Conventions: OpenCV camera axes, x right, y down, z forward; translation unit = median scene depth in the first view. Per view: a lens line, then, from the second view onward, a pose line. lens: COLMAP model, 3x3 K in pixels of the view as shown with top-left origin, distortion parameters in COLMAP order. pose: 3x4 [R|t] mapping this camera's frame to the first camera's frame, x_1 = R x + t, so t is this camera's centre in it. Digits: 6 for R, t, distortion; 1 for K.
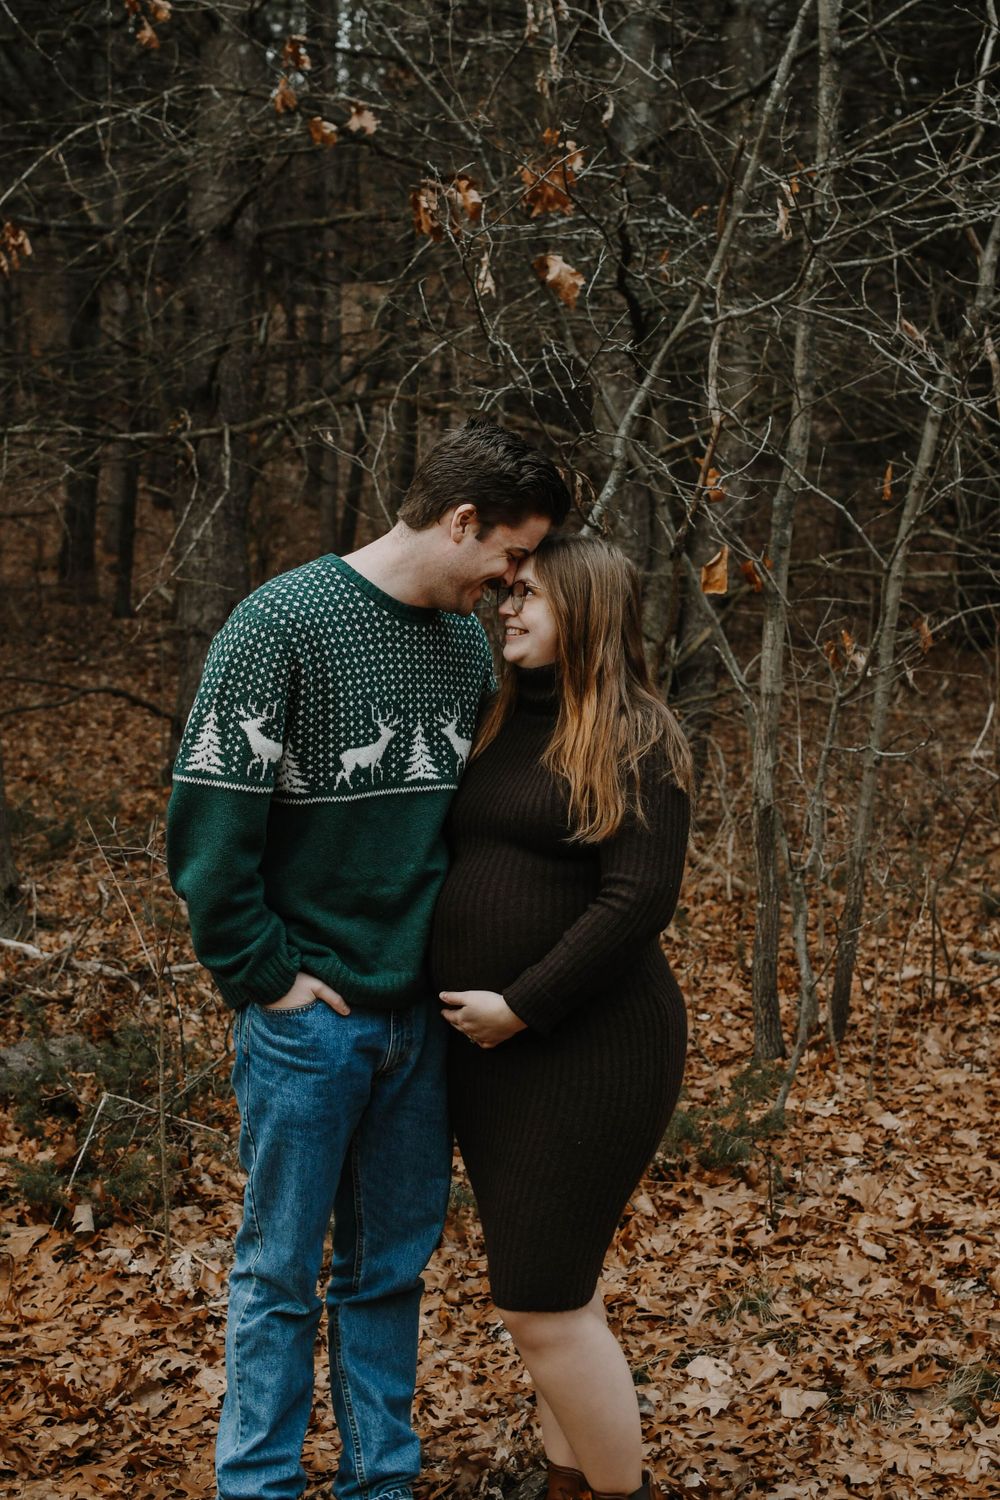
lens RADIAL K [[2217.0, 0, 496.5], [0, 2217.0, 647.7], [0, 0, 1]] dist [0.016740, 0.027015]
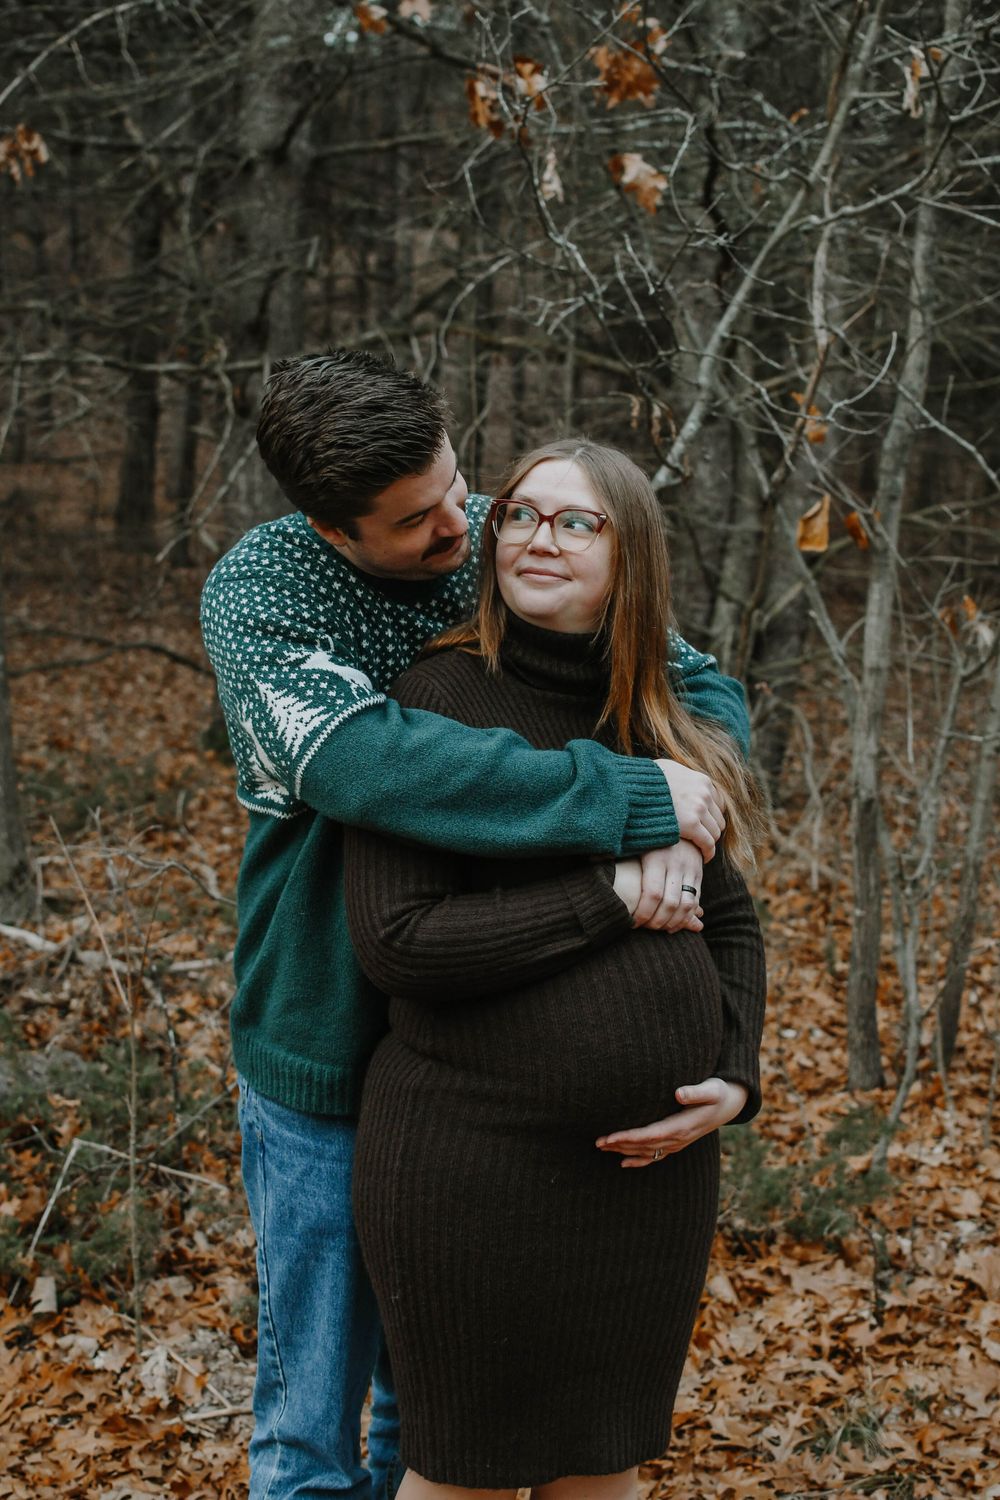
lens RADIAL K [[2264.2, 0, 498.1], [0, 2264.2, 681.9], [0, 0, 1]] dist [0.017187, -0.001878]
pose [[0.999428, 0.014590, -0.030509, 0.005666], [-0.013515, 0.999291, 0.035139, -0.003694], [0.031000, -0.034707, 0.998917, 0.156888]]
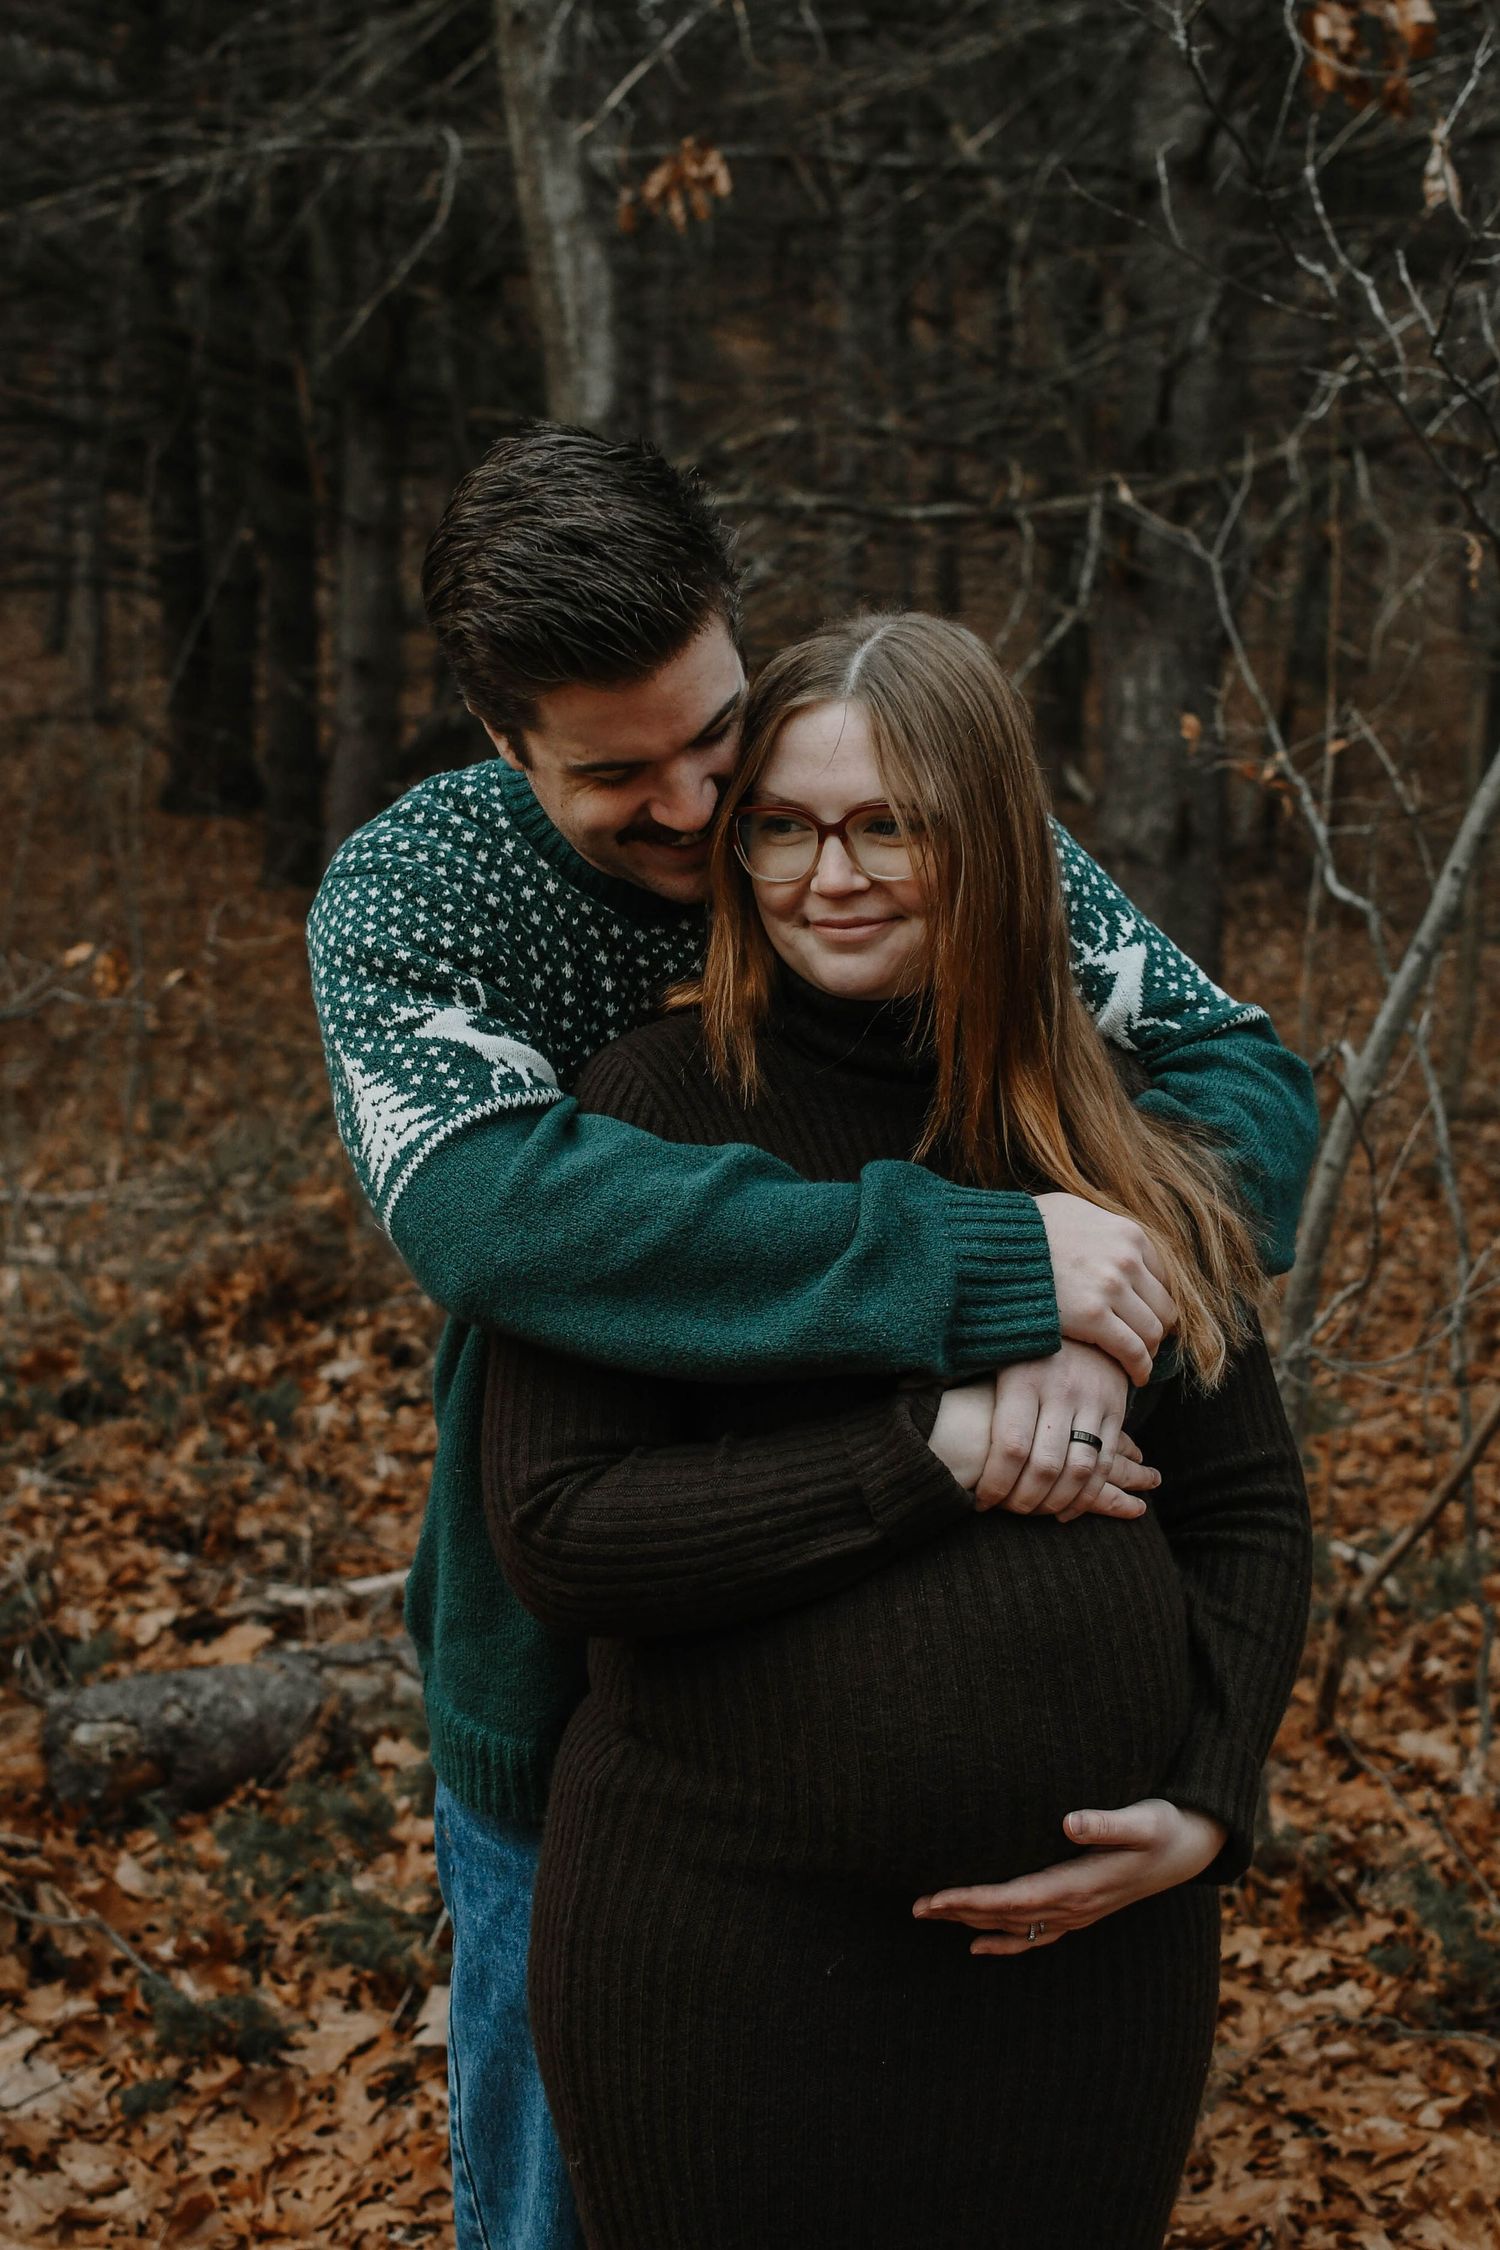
lens RADIAL K [[3447.3, 0, 745.8], [0, 3447.3, 1089.2], [0, 0, 1]] dist [-0.052025, 0.155373]
pose [[0.958500, 0.028208, -0.283692, 0.097237], [-0.009314, 0.997660, 0.067730, -0.012139], [0.284939, -0.062277, 0.956520, 0.253913]]
